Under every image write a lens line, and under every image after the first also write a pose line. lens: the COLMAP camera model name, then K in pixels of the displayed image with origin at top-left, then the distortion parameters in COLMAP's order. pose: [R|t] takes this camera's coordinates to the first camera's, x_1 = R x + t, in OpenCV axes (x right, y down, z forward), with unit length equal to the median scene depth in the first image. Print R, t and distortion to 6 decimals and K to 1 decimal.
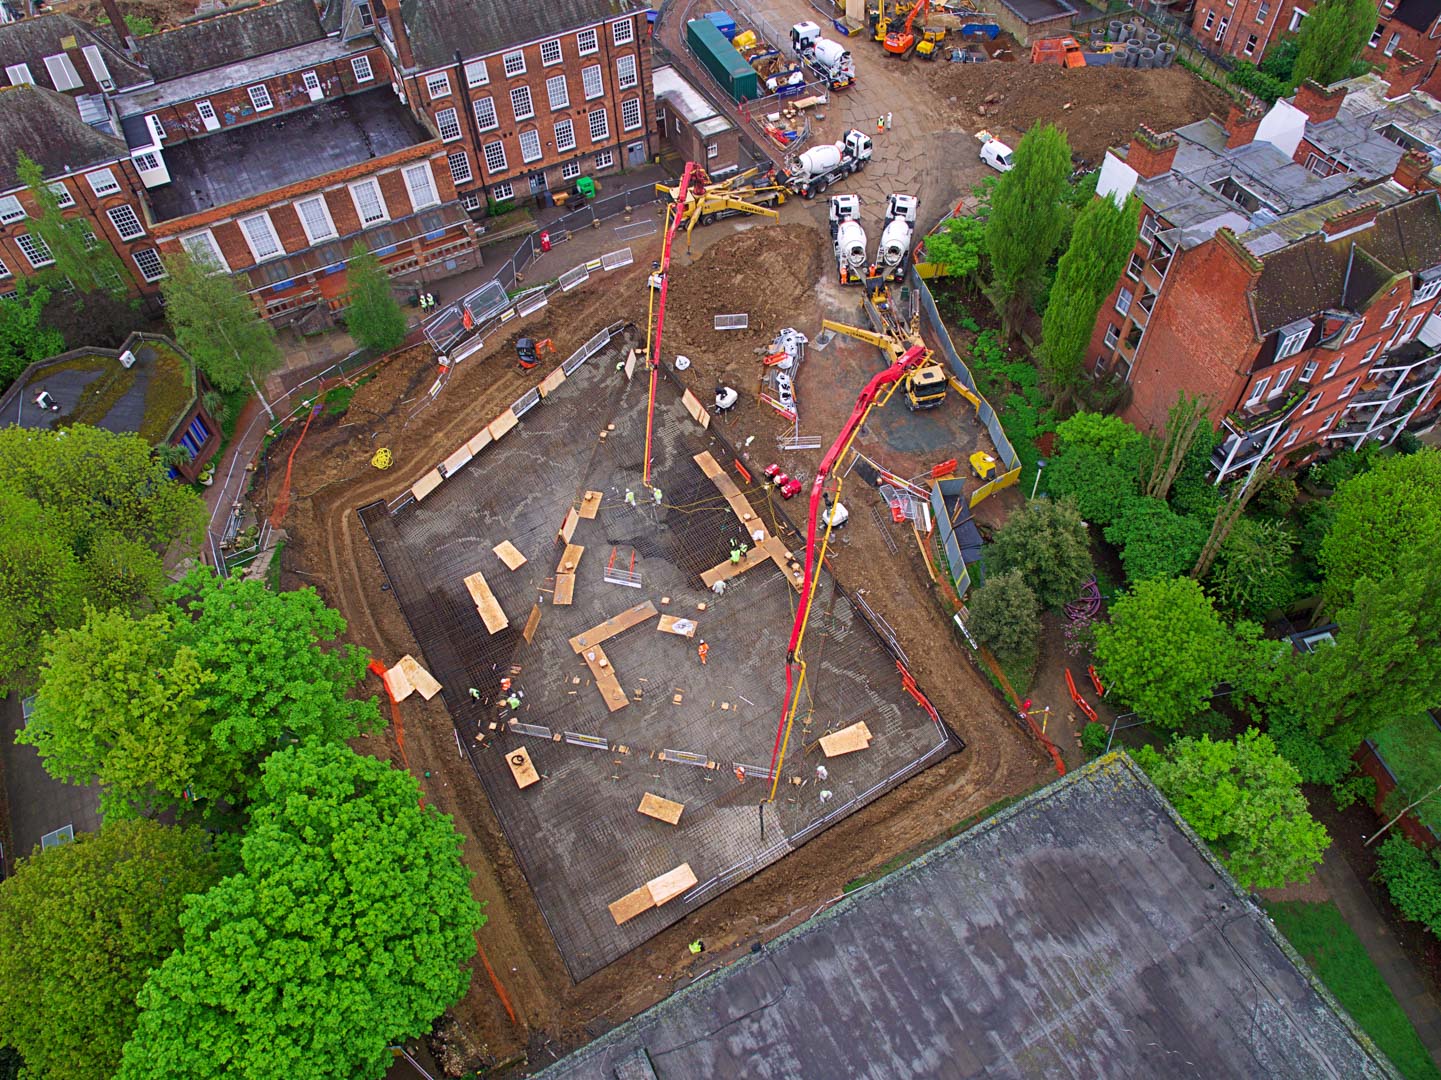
lens RADIAL K [[1039.6, 0, 721.3], [0, 1039.6, 540.3], [0, 0, 1]] dist [0.003278, -0.004280]
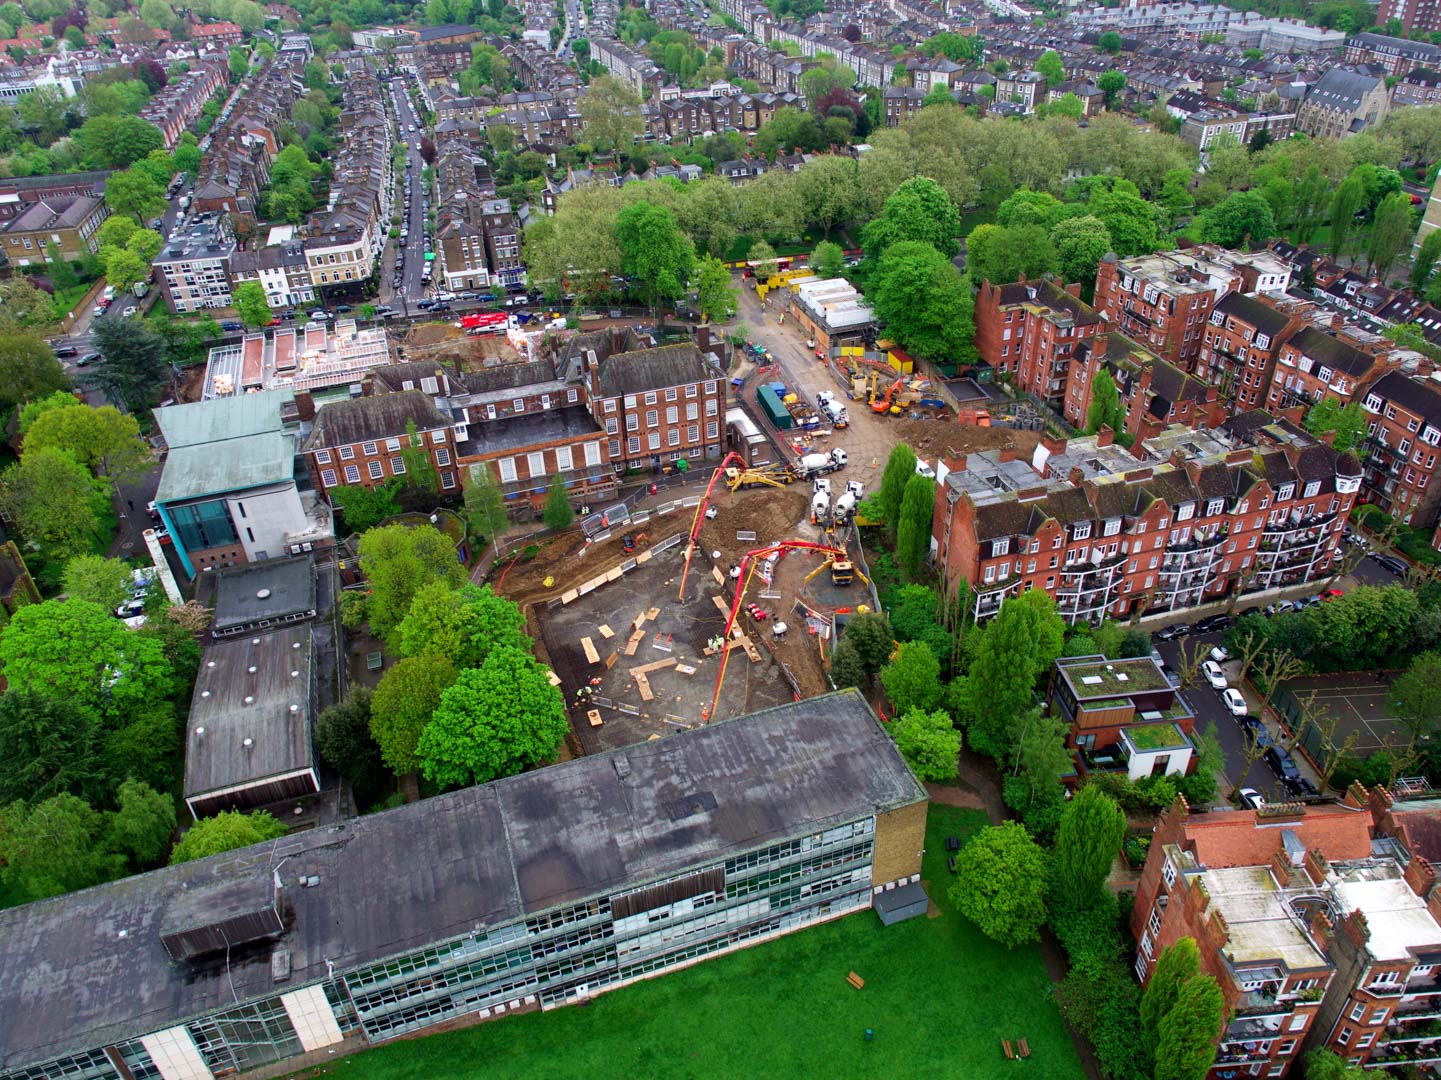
lens RADIAL K [[1039.6, 0, 724.0], [0, 1039.6, 540.9], [0, 0, 1]] dist [0.003278, -0.004280]
pose [[0.987179, 0.089529, -0.132145, 0.226940], [-0.126325, 0.944276, -0.303949, 0.379631], [0.097569, 0.316745, 0.943479, -0.761070]]
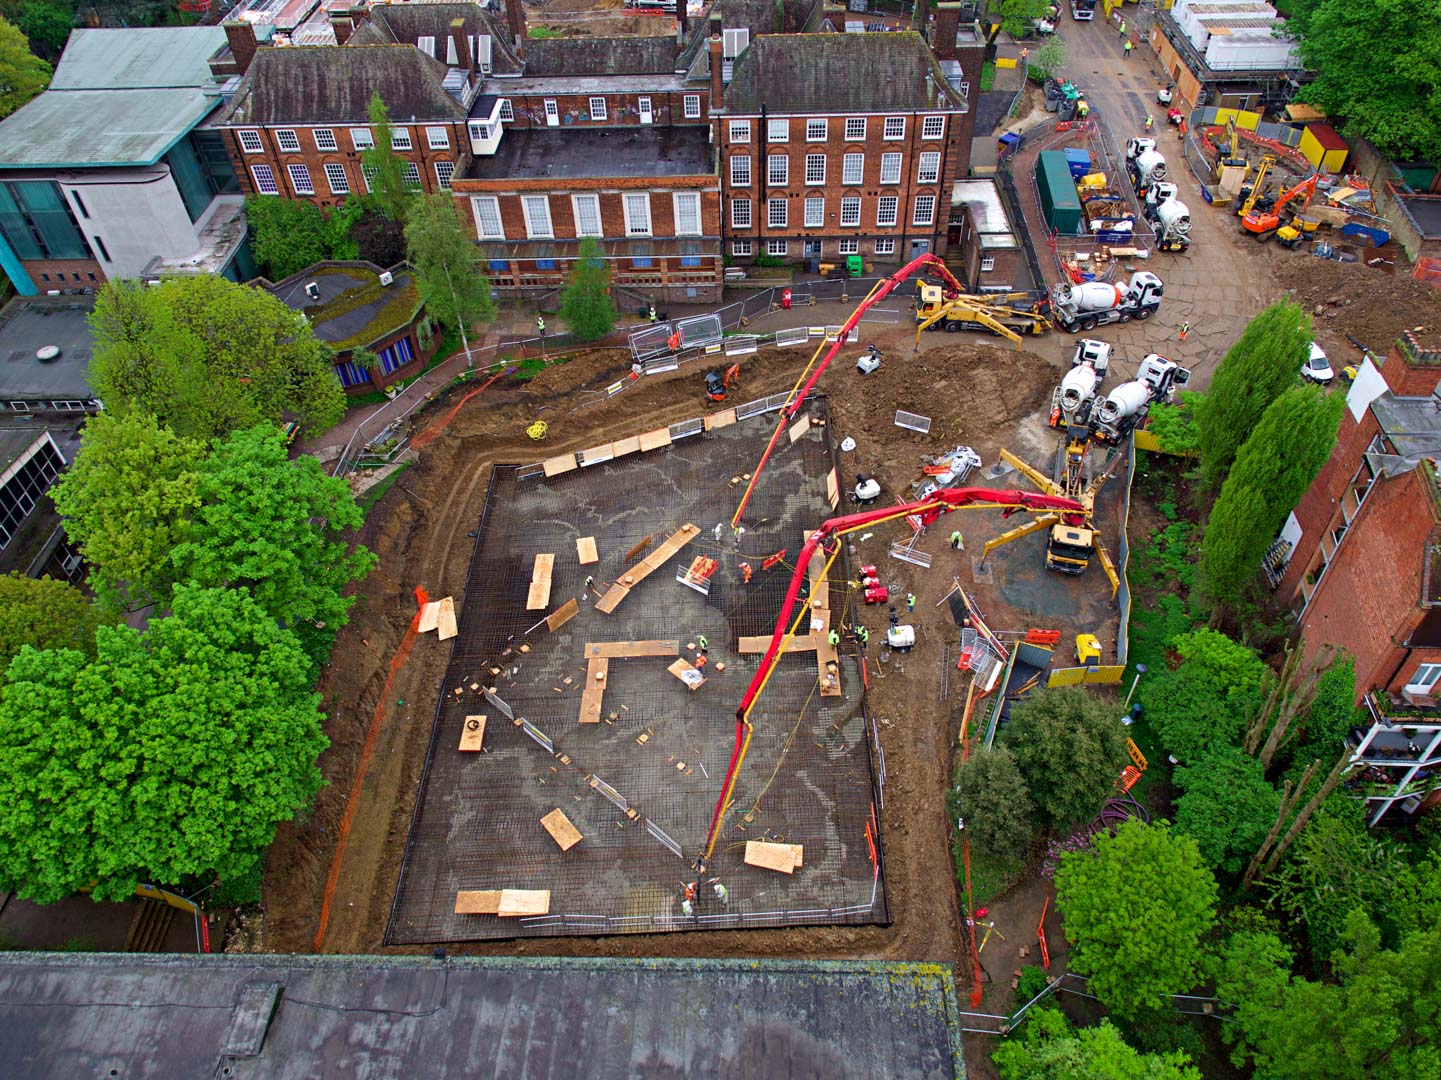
lens RADIAL K [[1039.6, 0, 726.7], [0, 1039.6, 540.2], [0, 0, 1]] dist [0.003278, -0.004280]
pose [[0.872209, 0.349090, -0.342620, 0.241124], [-0.387658, 0.920501, -0.048980, 0.001957], [0.298283, 0.175540, 0.938197, 0.083261]]
